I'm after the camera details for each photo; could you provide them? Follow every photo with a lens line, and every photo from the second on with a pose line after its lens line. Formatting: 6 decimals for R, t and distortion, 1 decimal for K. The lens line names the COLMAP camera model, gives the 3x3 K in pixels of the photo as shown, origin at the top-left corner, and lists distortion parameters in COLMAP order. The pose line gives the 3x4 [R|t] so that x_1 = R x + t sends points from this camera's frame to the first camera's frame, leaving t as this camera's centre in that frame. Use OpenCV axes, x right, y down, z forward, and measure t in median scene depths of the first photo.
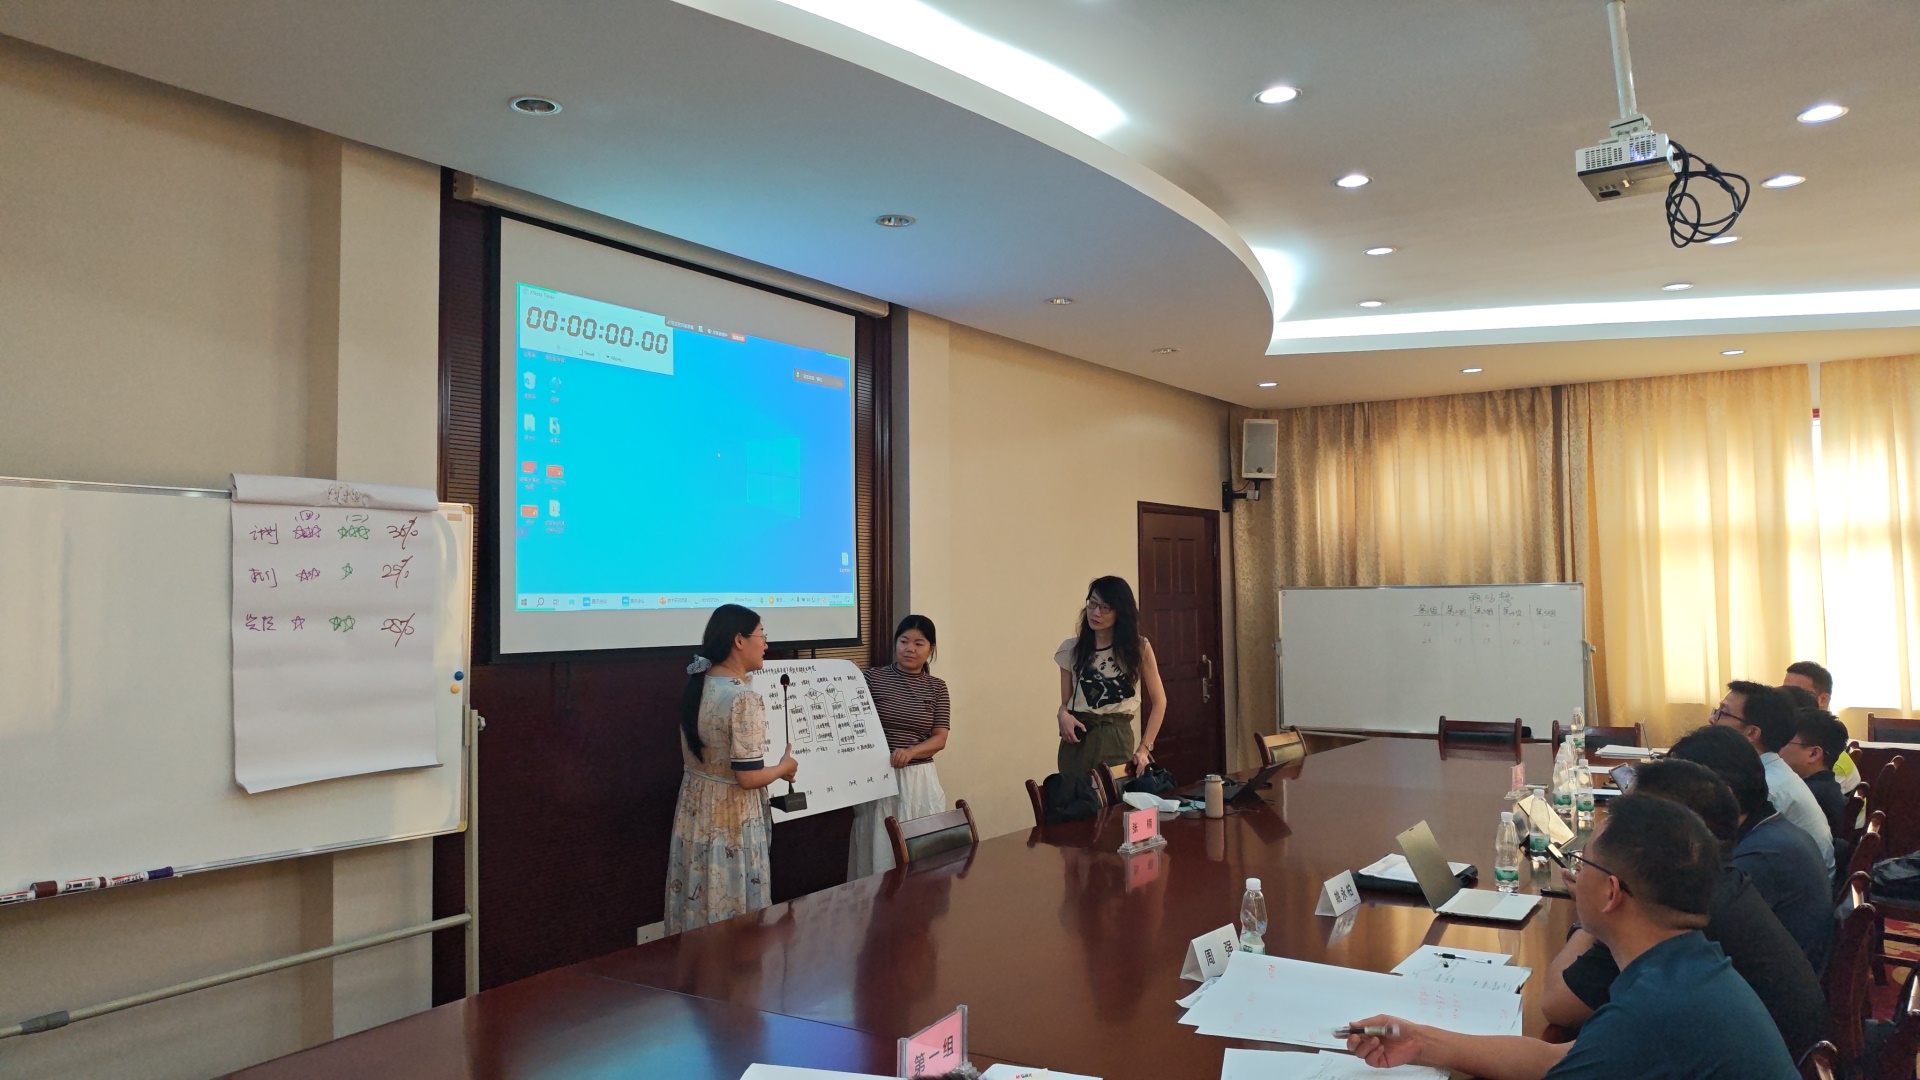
lens RADIAL K [[1407.8, 0, 955.8], [0, 1407.8, 529.6], [0, 0, 1]] dist [0.011809, -0.043688]
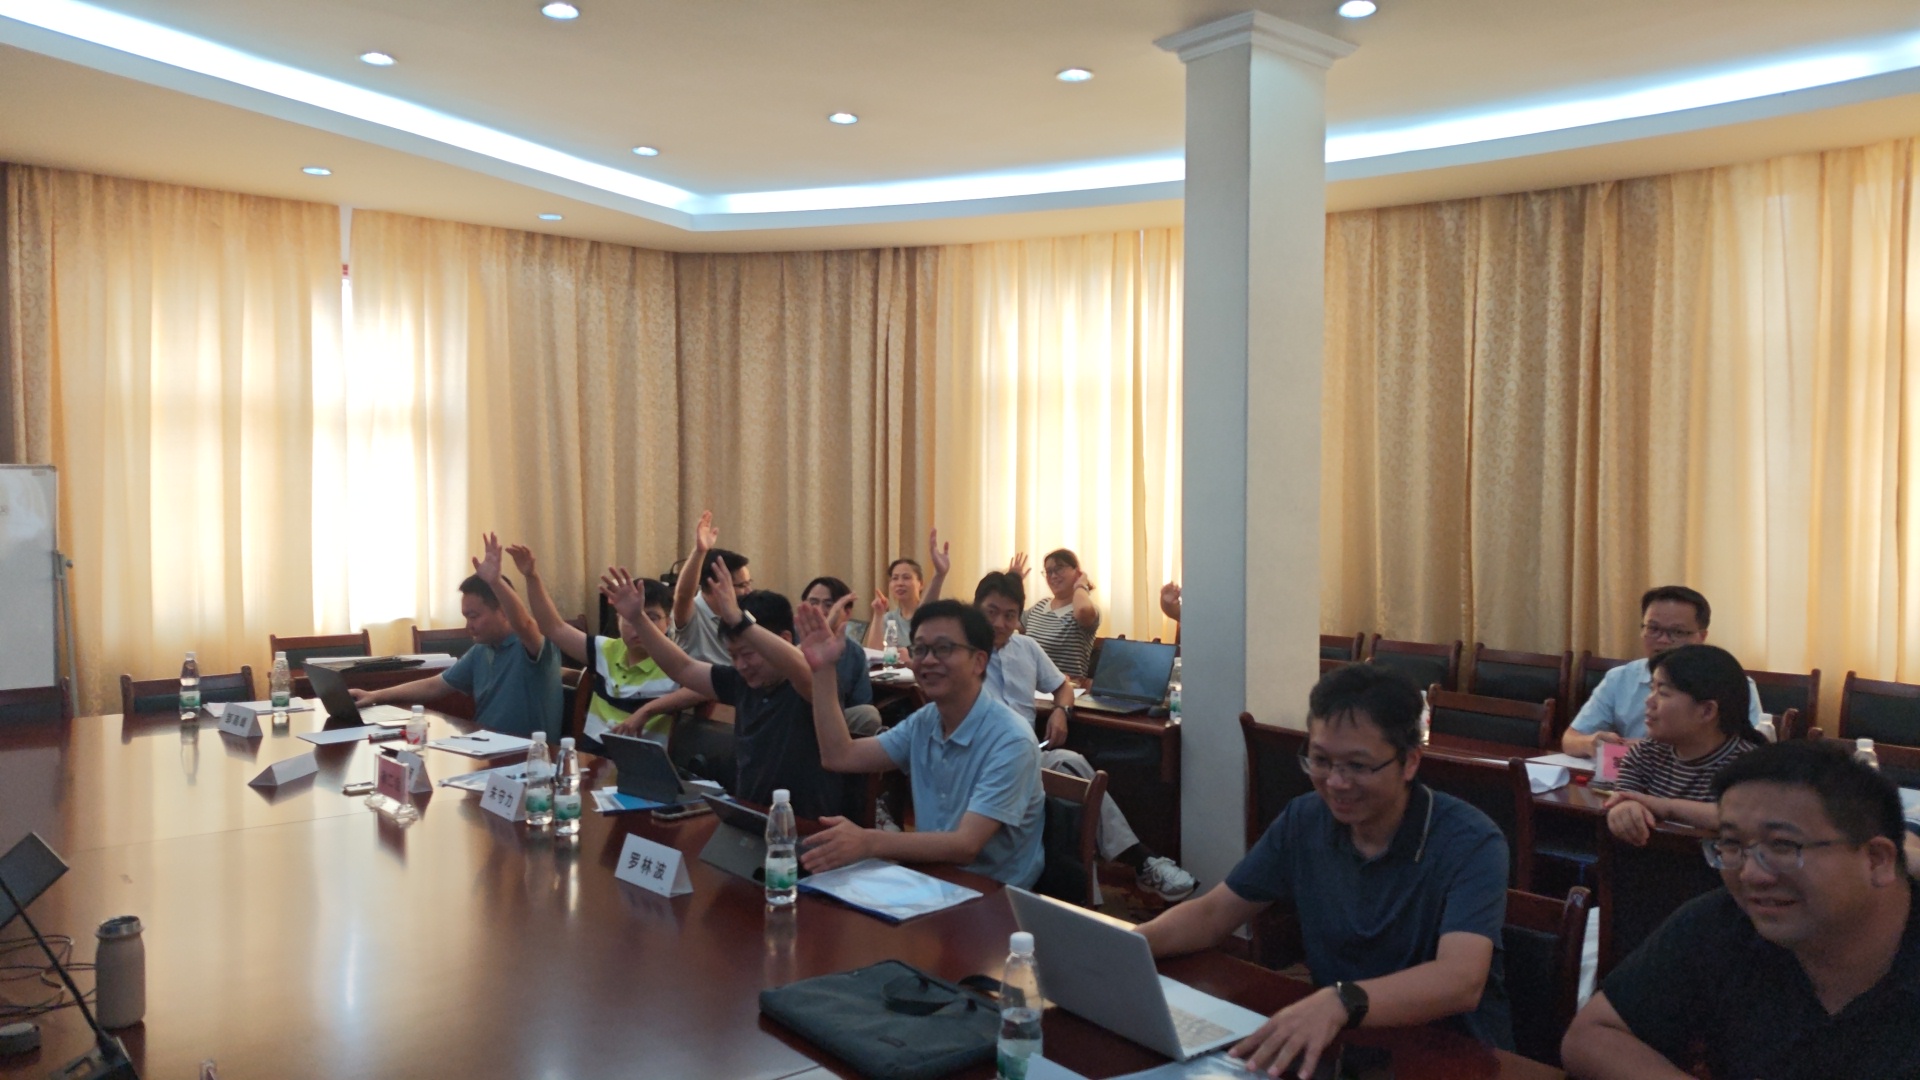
lens RADIAL K [[1407.8, 0, 987.7], [0, 1407.8, 503.8], [0, 0, 1]] dist [0.011809, -0.043688]
pose [[0.269939, 0.000340, 0.962877, -0.079841], [-0.058391, 0.998165, 0.016017, 0.019472], [-0.961105, -0.060547, 0.269463, 0.401457]]
